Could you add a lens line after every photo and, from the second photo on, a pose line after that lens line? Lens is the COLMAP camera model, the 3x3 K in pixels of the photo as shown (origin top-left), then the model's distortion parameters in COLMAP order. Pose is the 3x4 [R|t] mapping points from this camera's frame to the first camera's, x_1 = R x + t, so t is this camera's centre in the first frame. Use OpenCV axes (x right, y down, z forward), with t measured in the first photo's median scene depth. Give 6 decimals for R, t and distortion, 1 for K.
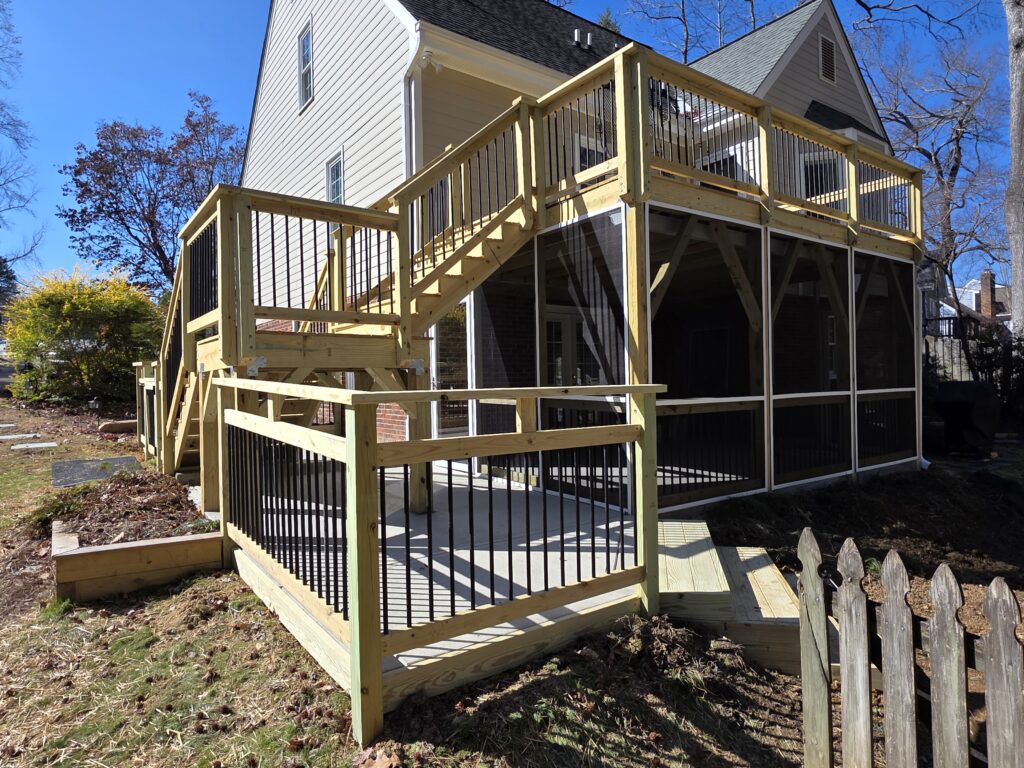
lens RADIAL K [[619.0, 0, 512.0], [0, 619.0, 384.0], [0, 0, 1]] dist [-0.004216, 0.003691]
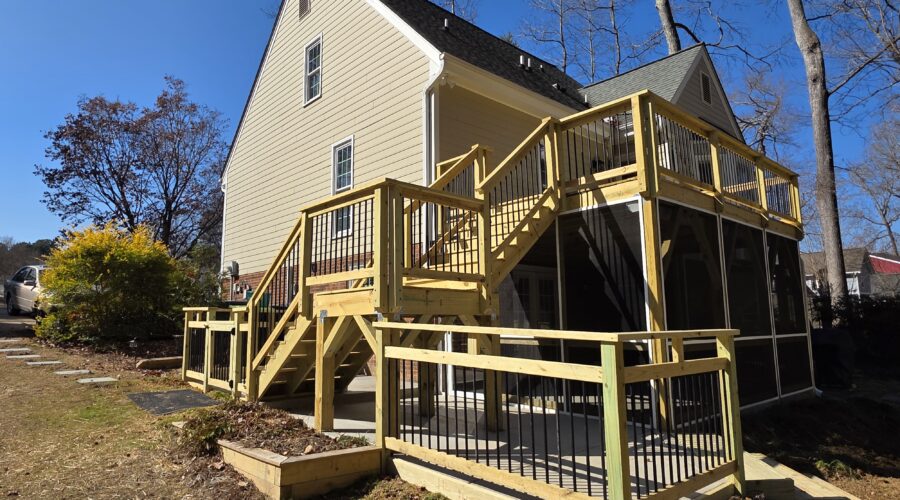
lens RADIAL K [[542.2, 0, 450.0], [0, 542.2, 250.0], [0, 0, 1]] dist [0.003051, -0.000916]
pose [[0.993953, 0.022578, 0.107458, -0.322037], [-0.007015, 0.989690, -0.143053, 0.001918], [-0.109580, 0.141434, 0.983864, -0.116793]]
